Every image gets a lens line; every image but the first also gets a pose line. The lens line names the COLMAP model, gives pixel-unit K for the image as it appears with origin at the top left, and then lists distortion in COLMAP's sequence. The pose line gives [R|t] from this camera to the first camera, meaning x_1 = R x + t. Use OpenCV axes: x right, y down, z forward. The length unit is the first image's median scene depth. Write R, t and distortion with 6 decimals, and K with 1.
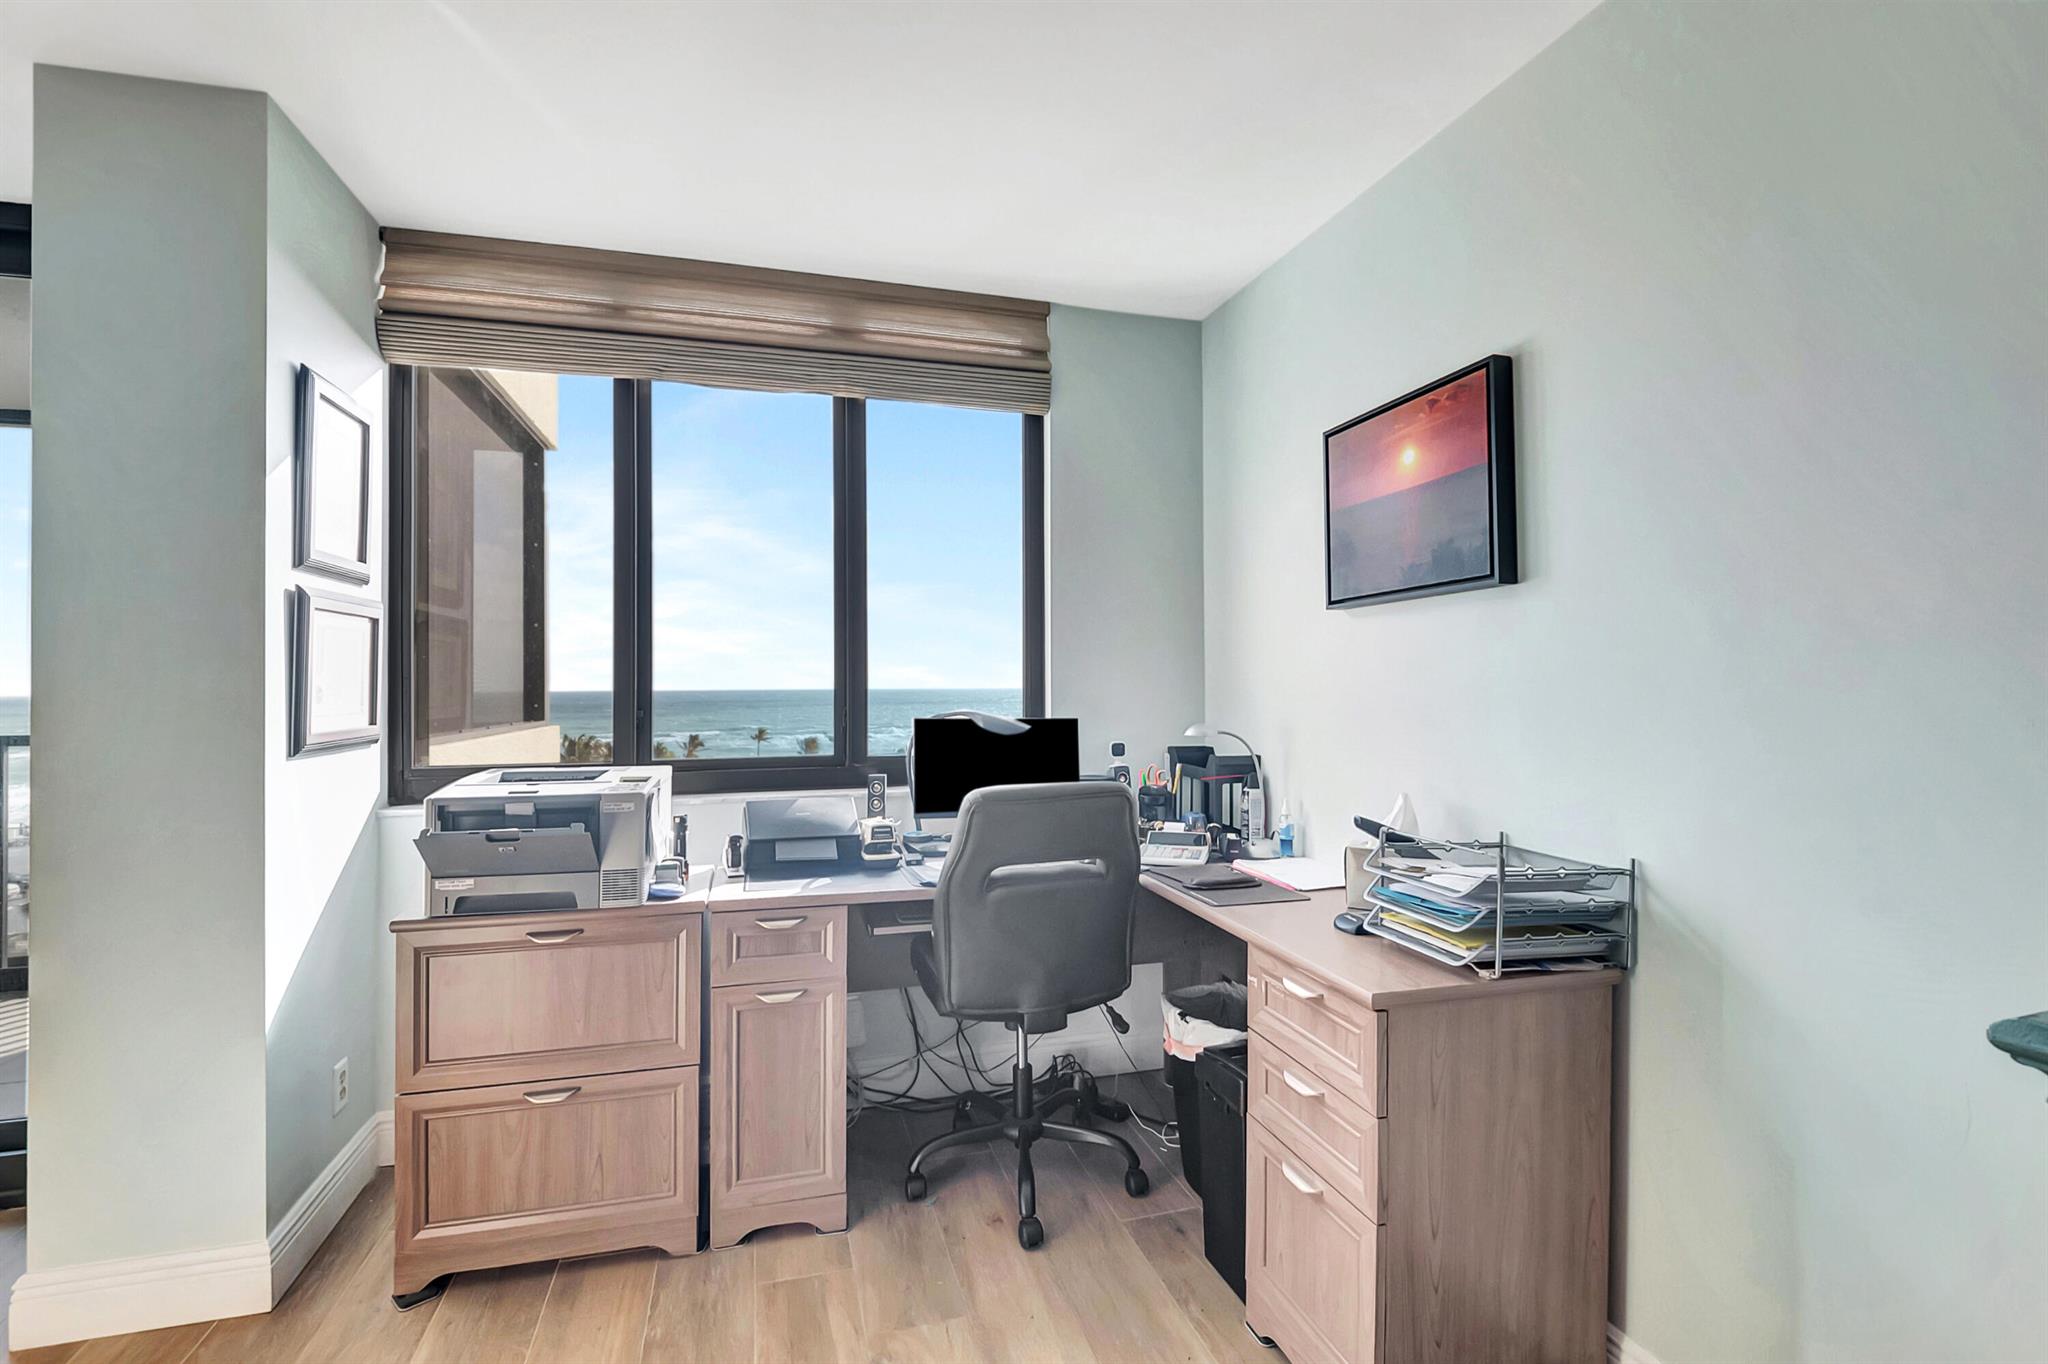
lens RADIAL K [[911.7, 0, 1032.1], [0, 911.7, 660.6], [0, 0, 1]] dist [0.002366, -0.010442]
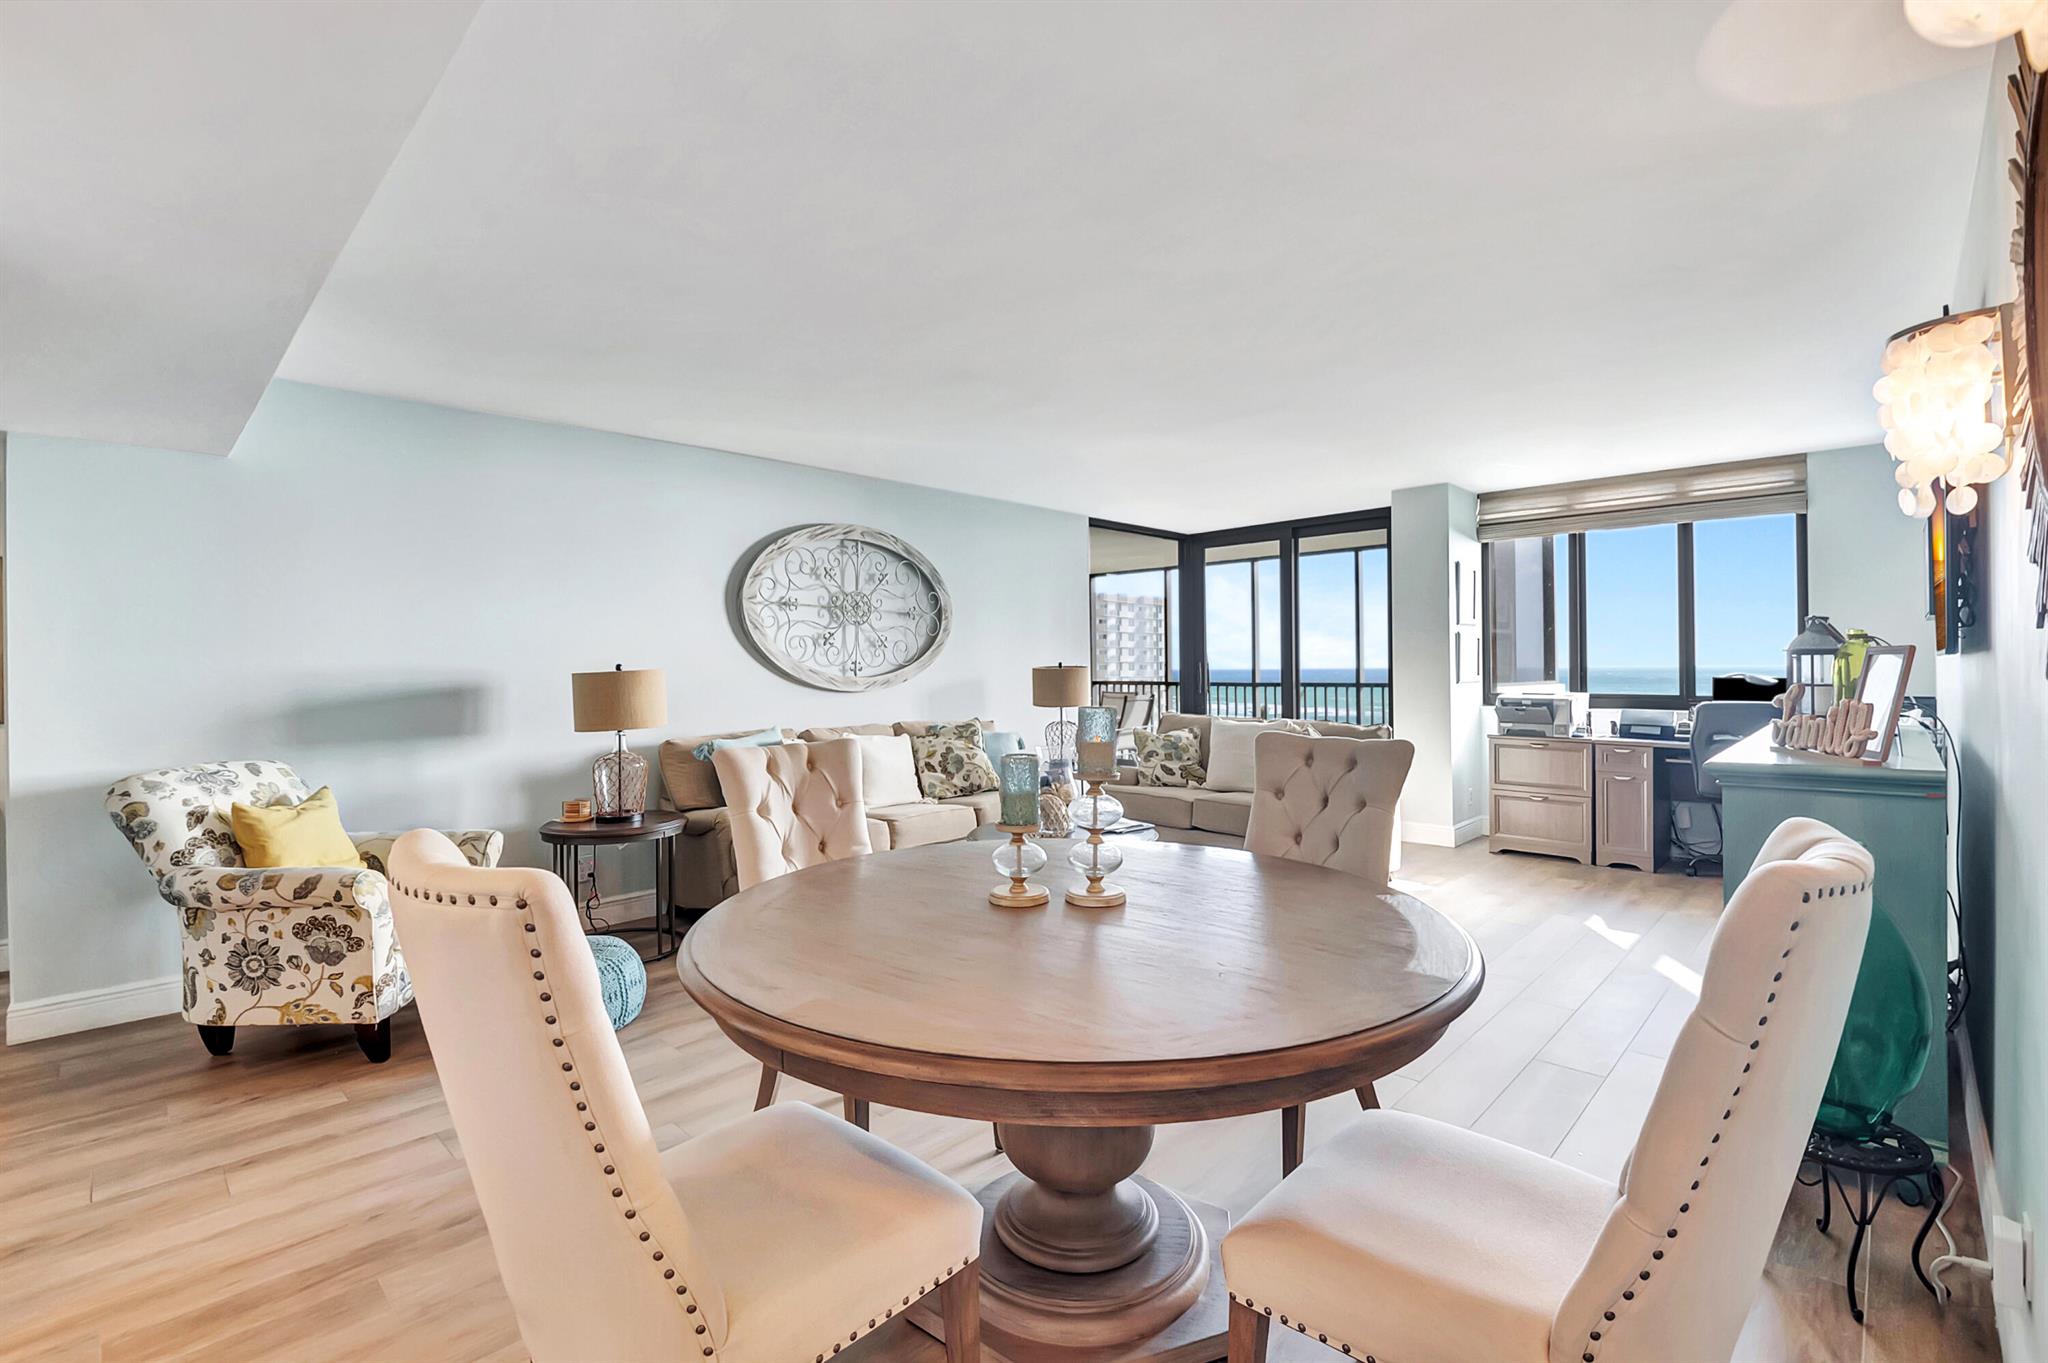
lens RADIAL K [[911.7, 0, 1032.1], [0, 911.7, 660.1], [0, 0, 1]] dist [0.002366, -0.010442]
pose [[0.497308, -0.003965, -0.867565, 0.953087], [0.021628, 0.999735, 0.007829, -0.028086], [0.867305, -0.022658, 0.497262, -1.471709]]
